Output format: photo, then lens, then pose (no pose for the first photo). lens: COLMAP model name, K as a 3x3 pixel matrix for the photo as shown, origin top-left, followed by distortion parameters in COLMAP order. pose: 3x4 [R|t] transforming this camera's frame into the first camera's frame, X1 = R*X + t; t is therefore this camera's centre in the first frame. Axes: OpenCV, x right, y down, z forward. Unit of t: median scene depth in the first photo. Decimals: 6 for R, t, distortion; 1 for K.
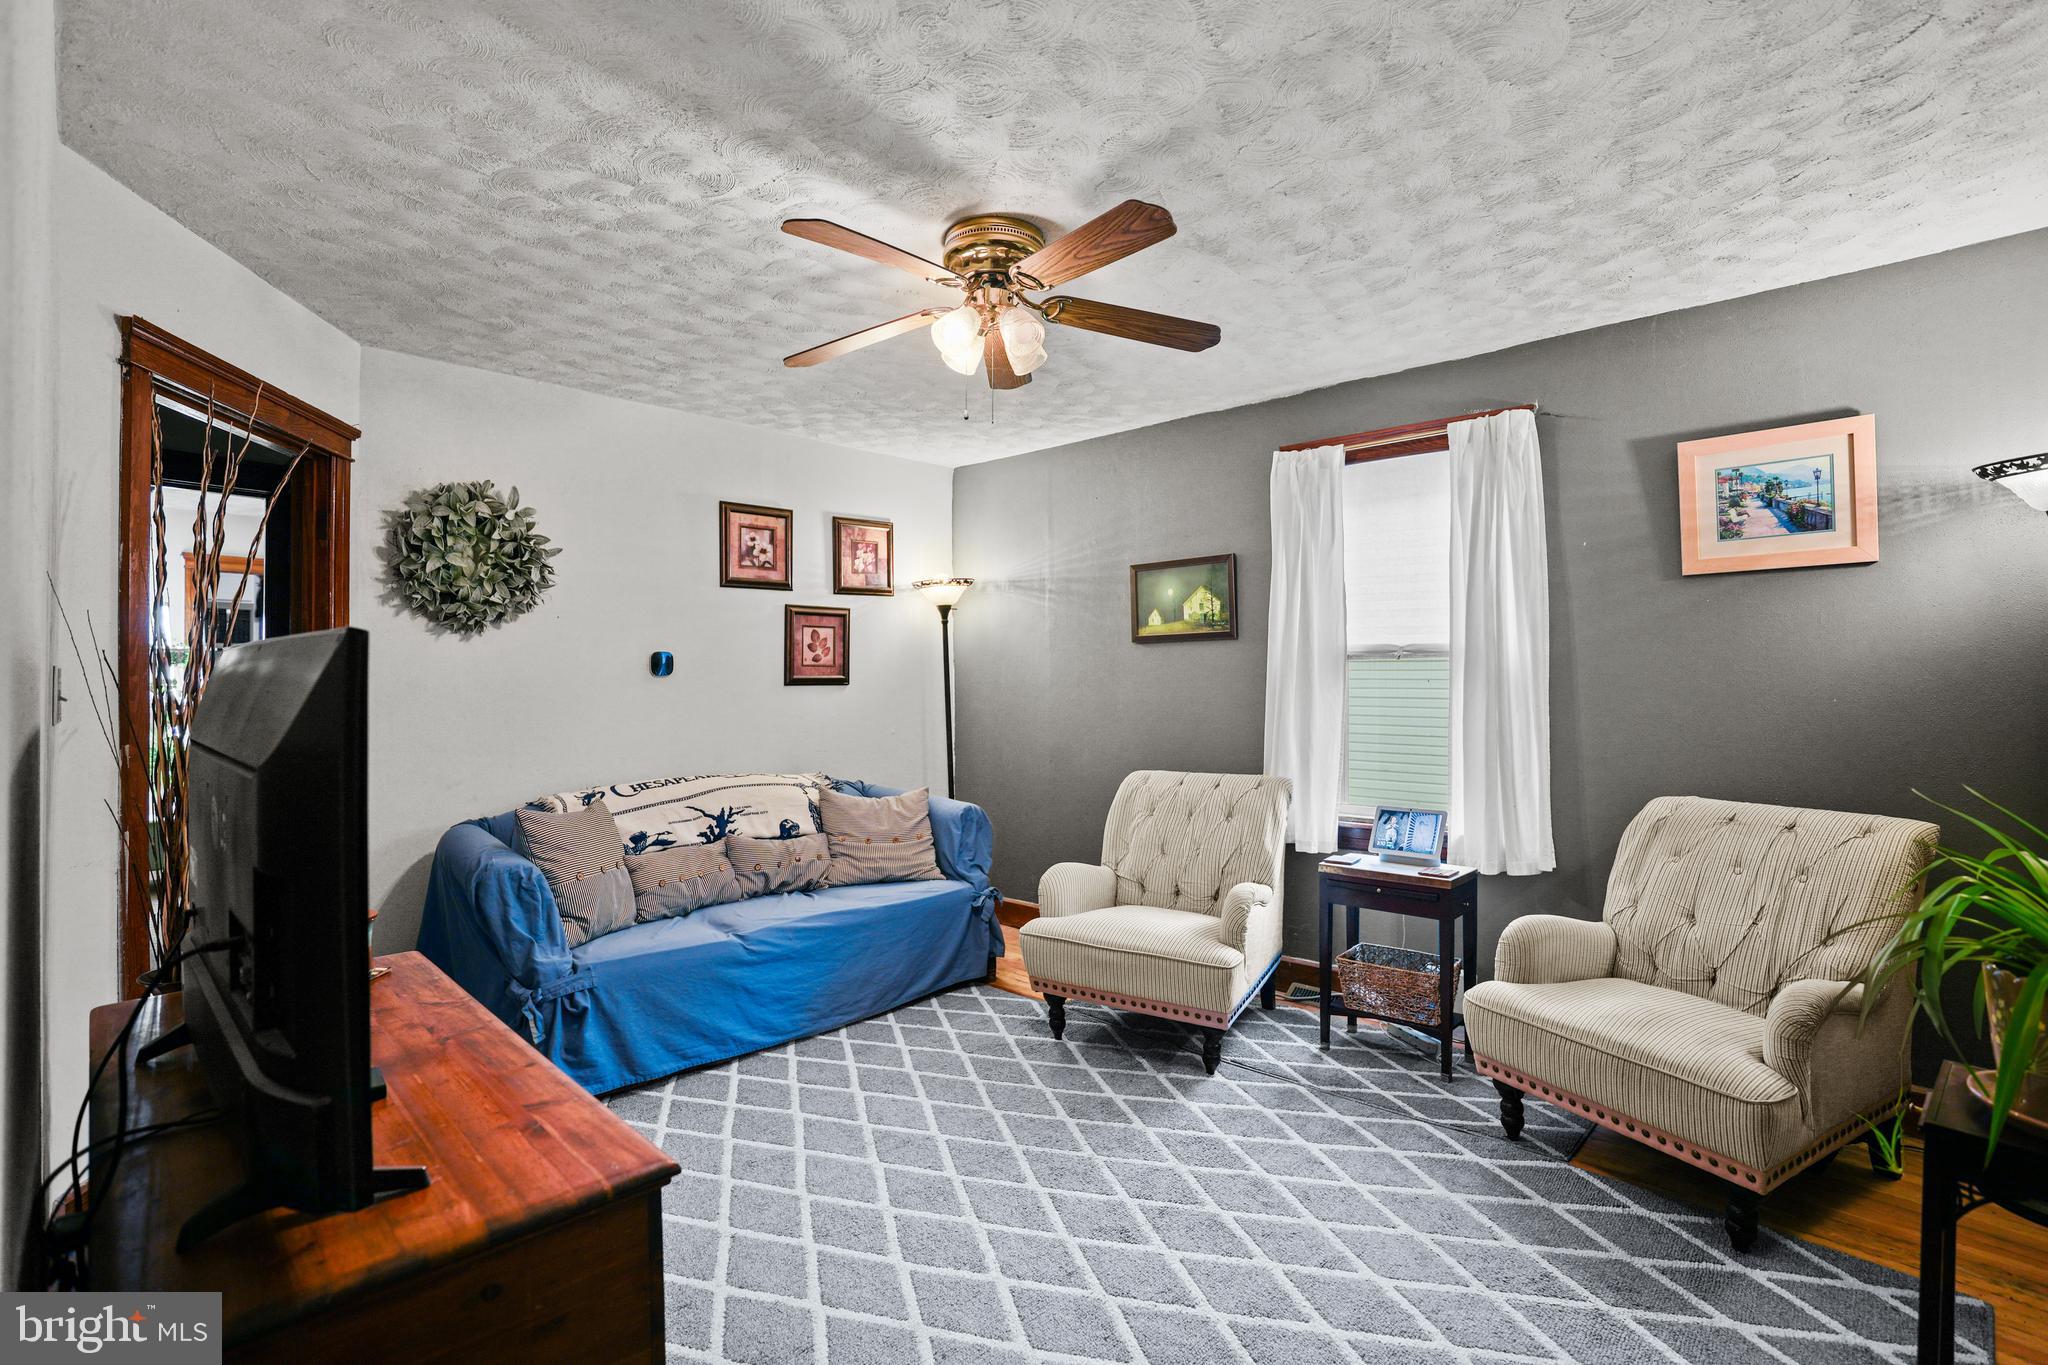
lens RADIAL K [[966.7, 0, 1038.5], [0, 966.7, 678.9], [0, 0, 1]] dist [-0.001973, -0.000084]
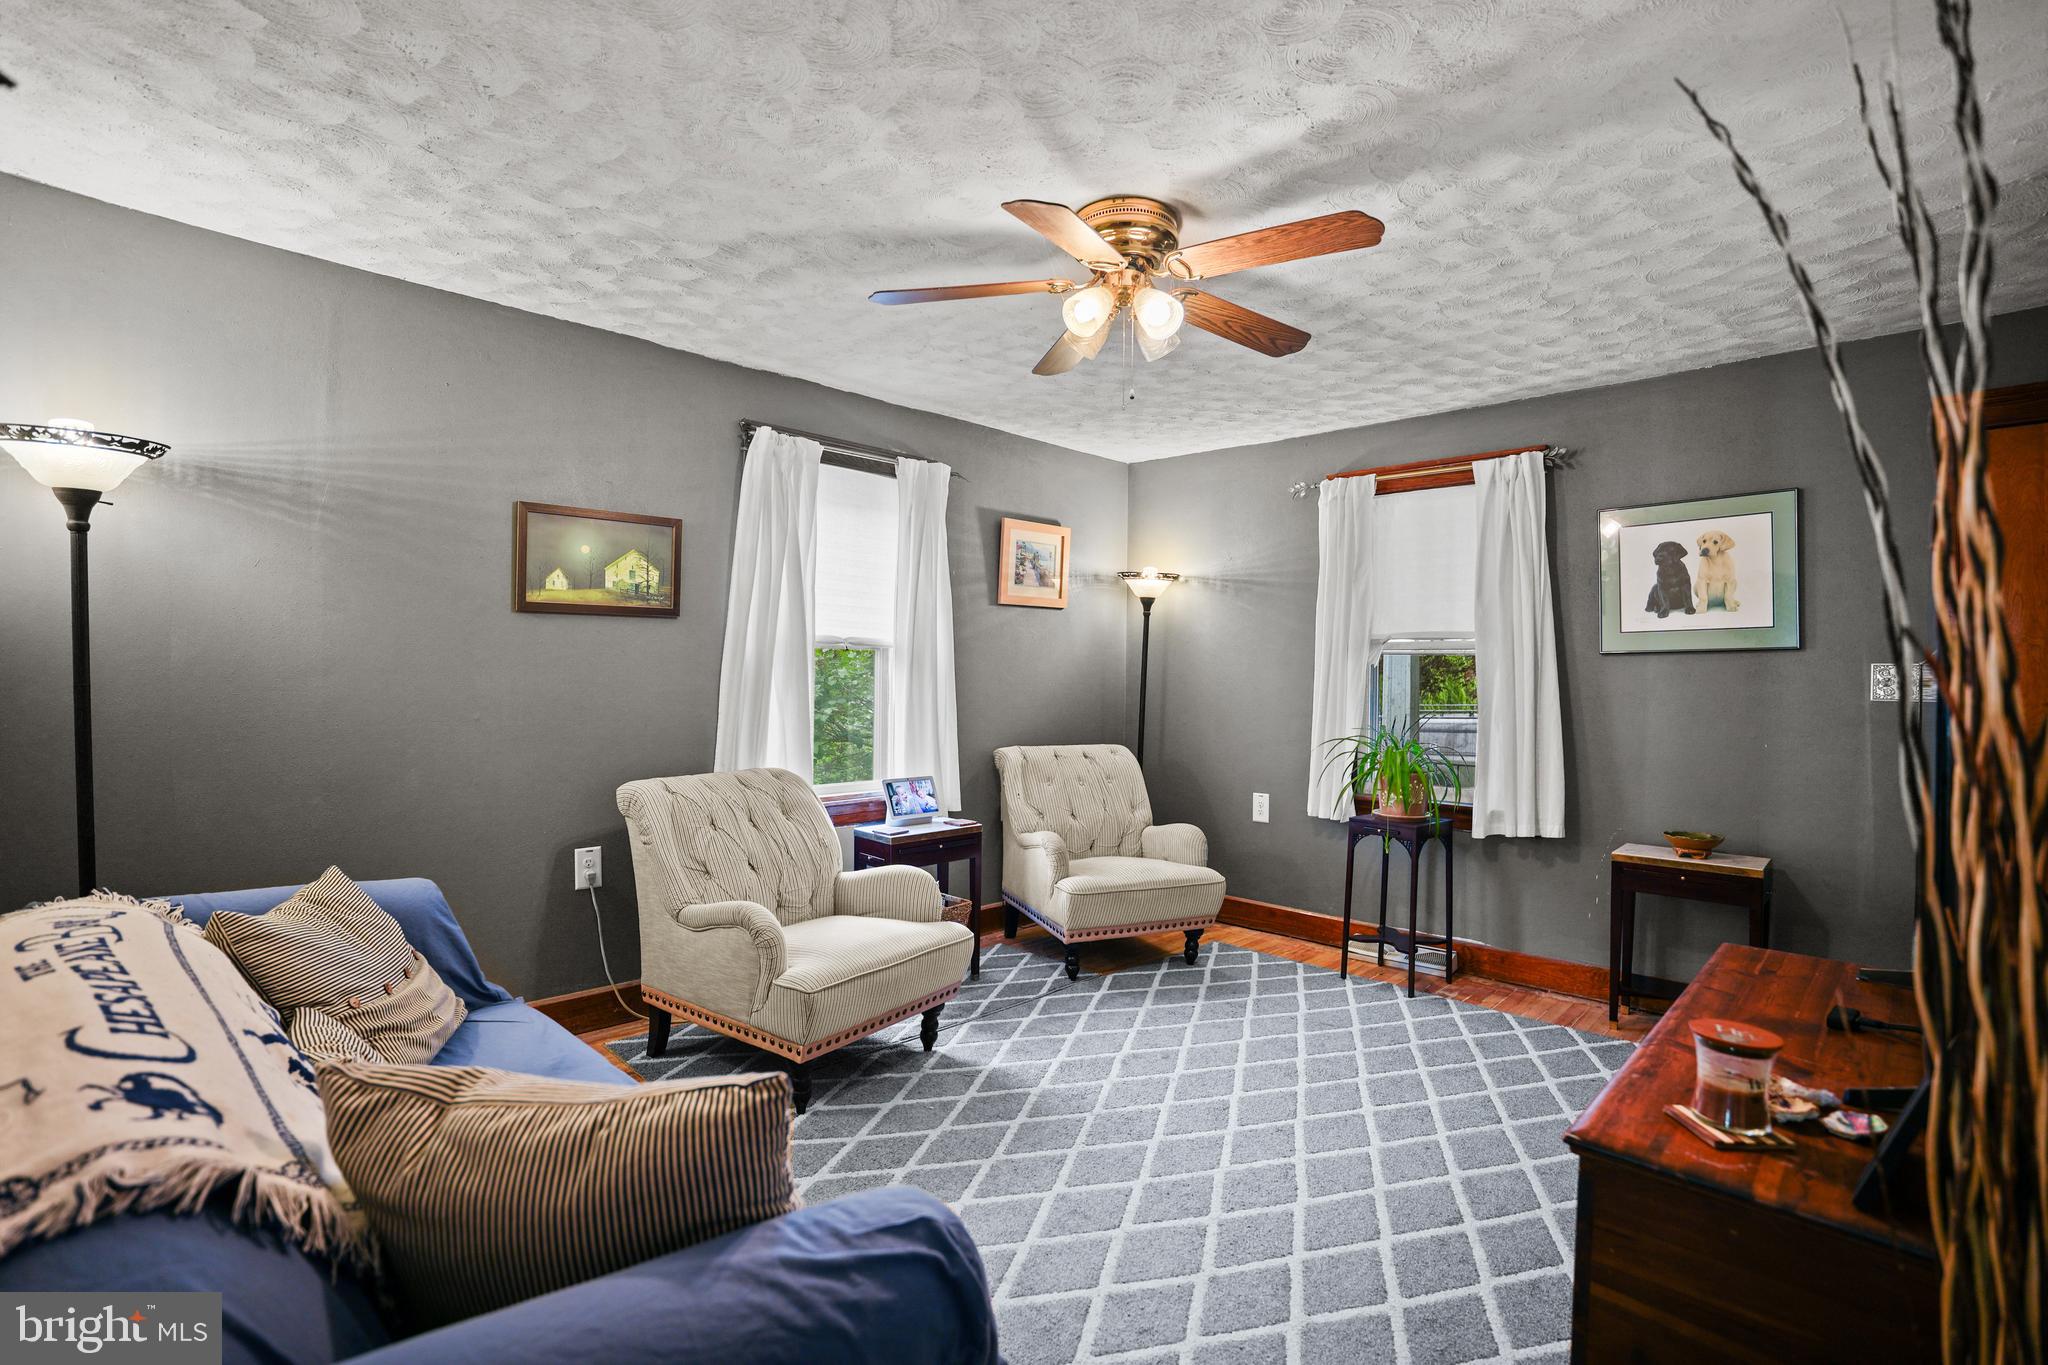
lens RADIAL K [[966.7, 0, 1038.5], [0, 966.7, 678.9], [0, 0, 1]] dist [-0.001973, -0.000084]
pose [[0.037673, -0.006115, 0.999271, -0.716136], [-0.017581, 0.999822, 0.006782, 0.001209], [-0.999135, -0.017823, 0.037559, 0.719186]]
